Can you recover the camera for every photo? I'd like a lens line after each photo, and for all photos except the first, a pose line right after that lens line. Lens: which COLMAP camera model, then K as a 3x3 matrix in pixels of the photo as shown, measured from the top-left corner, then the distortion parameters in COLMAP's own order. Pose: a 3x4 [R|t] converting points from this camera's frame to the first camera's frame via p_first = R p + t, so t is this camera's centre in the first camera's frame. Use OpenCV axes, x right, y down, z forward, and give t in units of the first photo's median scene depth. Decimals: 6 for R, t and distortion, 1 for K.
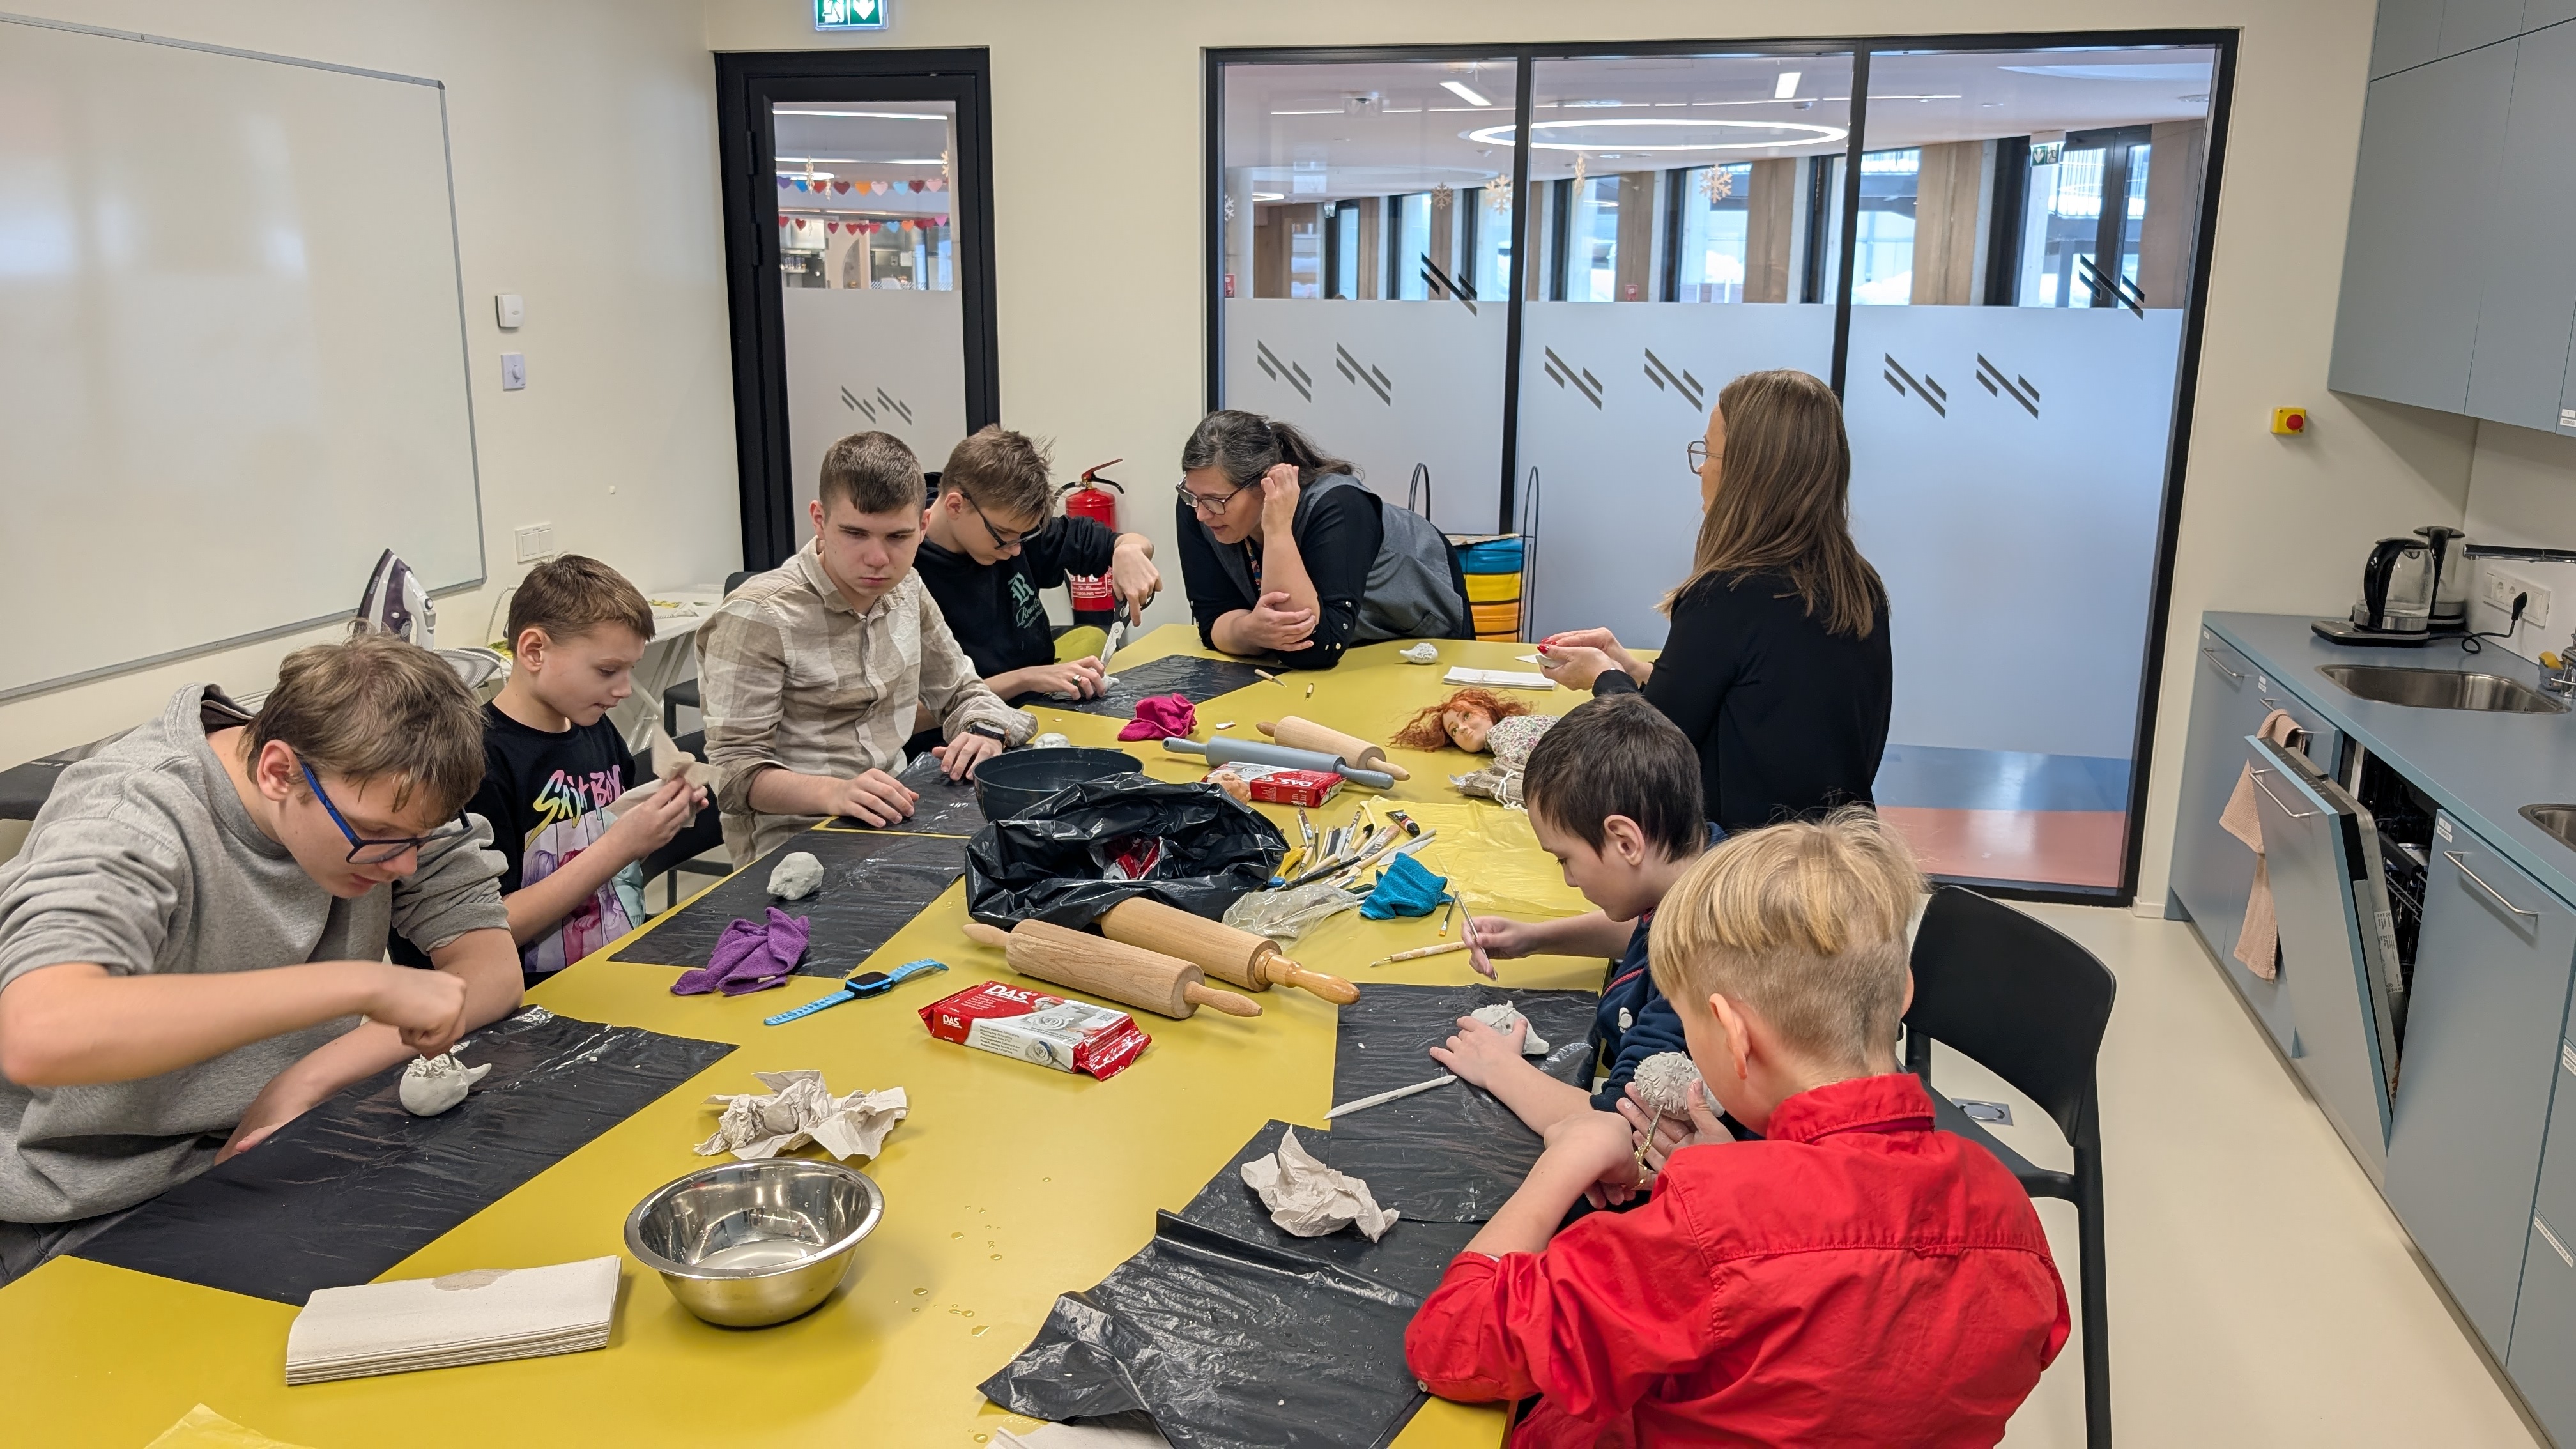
lens RADIAL K [[1964.3, 0, 1288.0], [0, 1964.3, 724.5], [0, 0, 1]] dist [0.057713, -0.041764]
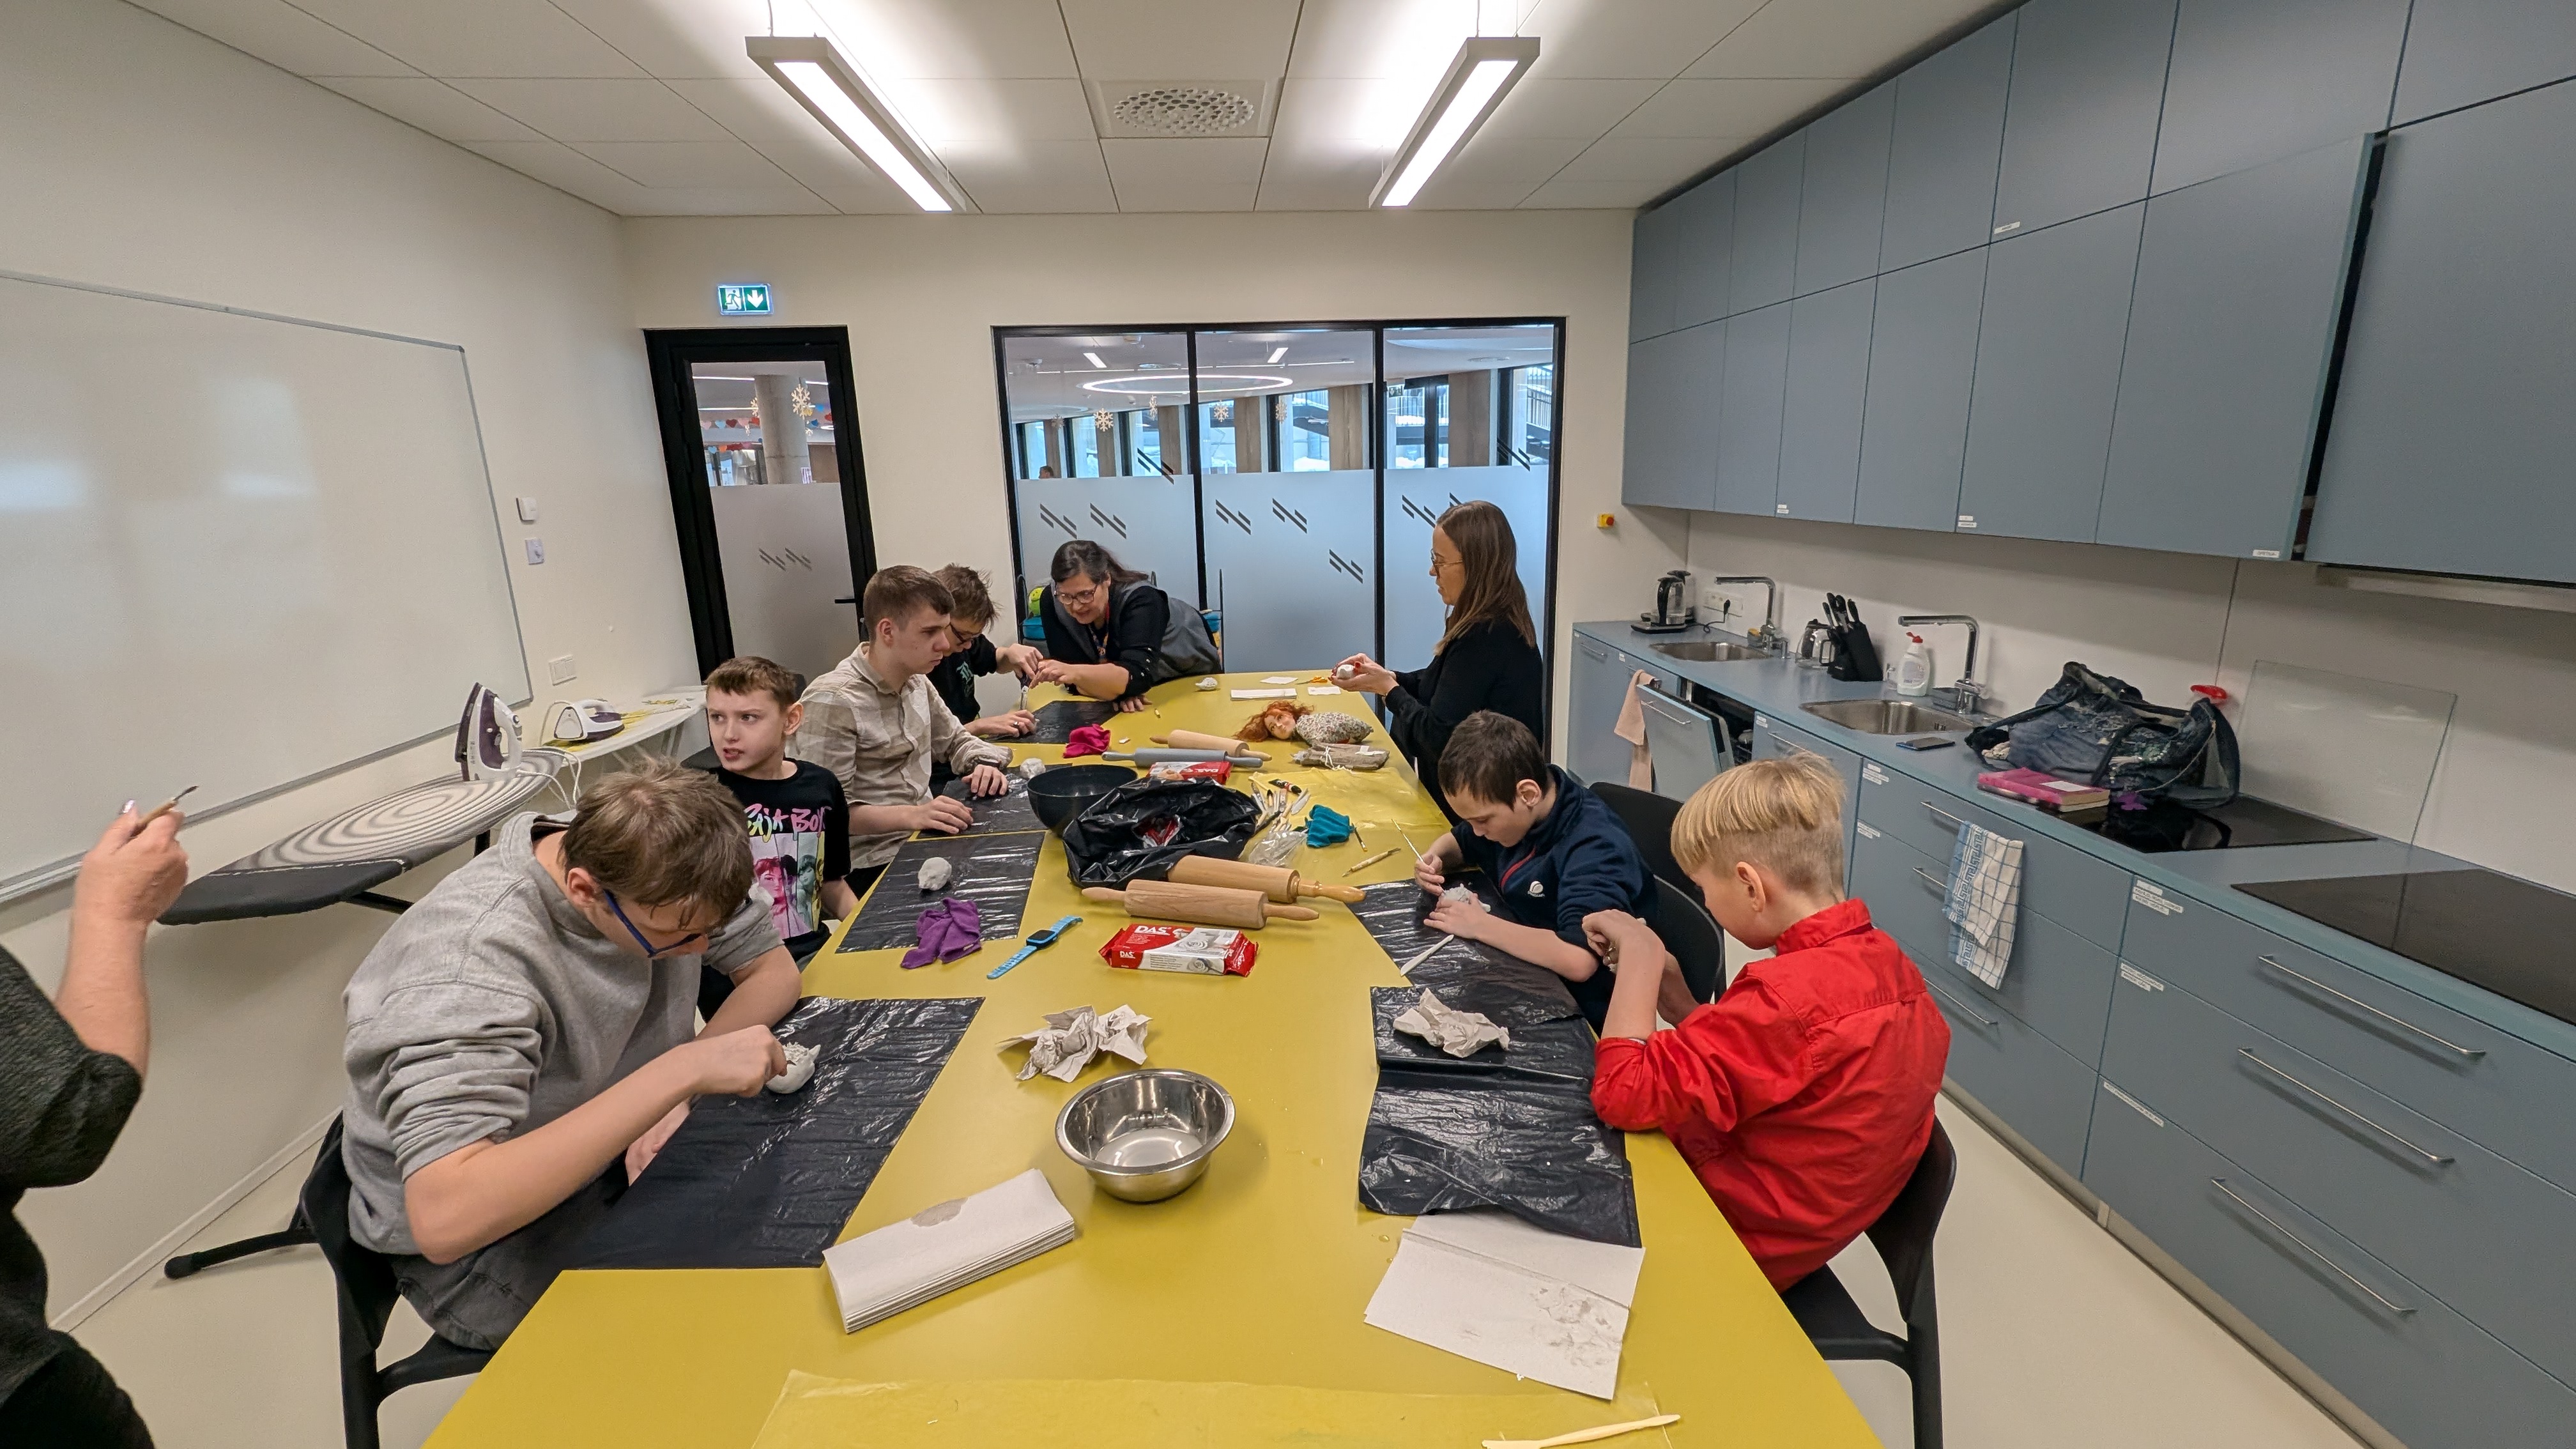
lens RADIAL K [[1107.4, 0, 1293.3], [0, 1107.4, 719.0], [0, 0, 1]] dist [0.029083, -0.000038]
pose [[0.948348, -0.107689, 0.298393, -0.195227], [0.107877, 0.994037, 0.015892, -0.018768], [-0.298325, 0.017119, 0.954311, 0.107068]]
